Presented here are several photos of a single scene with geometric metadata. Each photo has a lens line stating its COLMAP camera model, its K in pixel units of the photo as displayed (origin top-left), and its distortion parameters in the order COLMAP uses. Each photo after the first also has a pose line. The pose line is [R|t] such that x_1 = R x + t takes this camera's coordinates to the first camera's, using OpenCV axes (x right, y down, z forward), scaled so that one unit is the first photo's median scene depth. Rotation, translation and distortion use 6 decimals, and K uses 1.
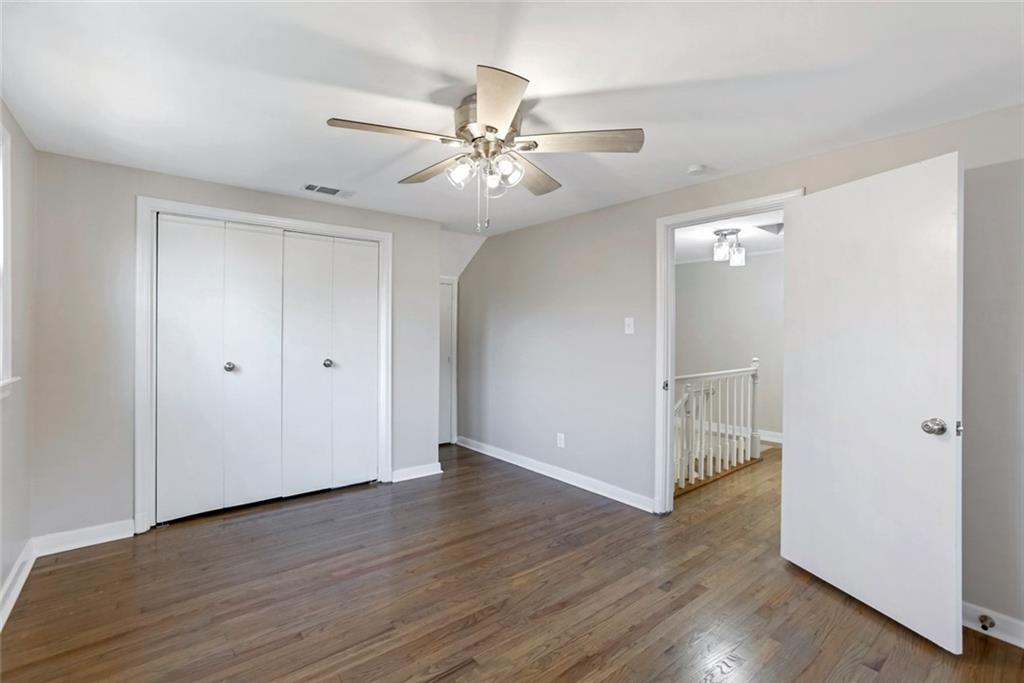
lens RADIAL K [[470.0, 0, 510.7], [0, 470.0, 335.3], [0, 0, 1]] dist [-0.002383, -0.000083]
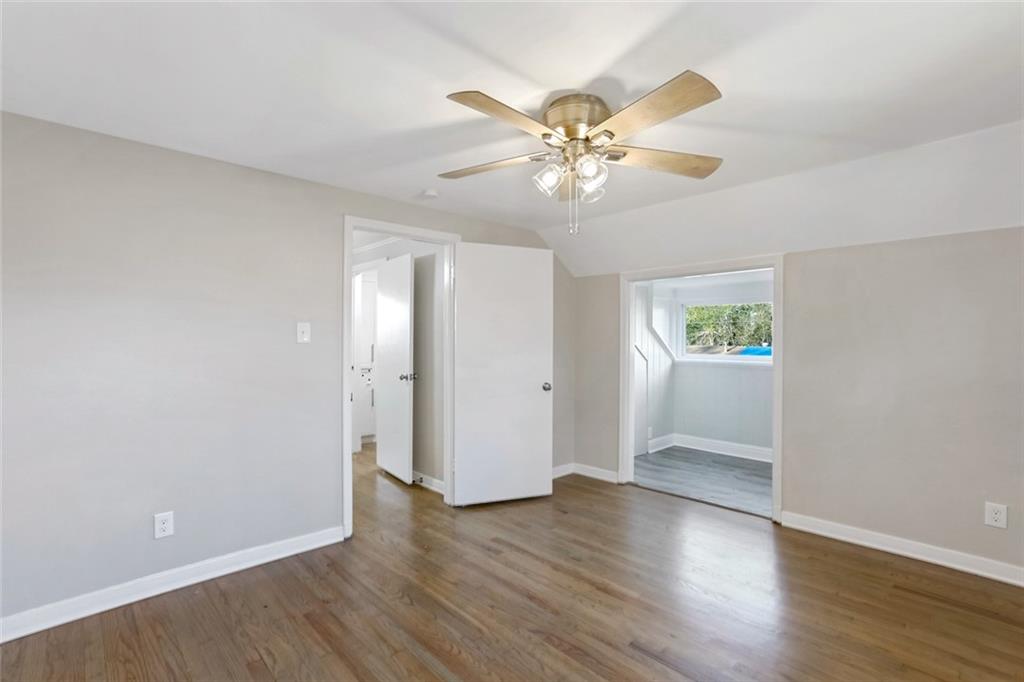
lens RADIAL K [[473.6, 0, 509.1], [0, 473.6, 342.3], [0, 0, 1]] dist [-0.048659, 0.026630]
pose [[-0.075704, -0.006612, 0.997108, -0.902021], [0.006641, 0.999952, 0.007135, -0.011107], [-0.997108, 0.007162, -0.075656, 1.087730]]
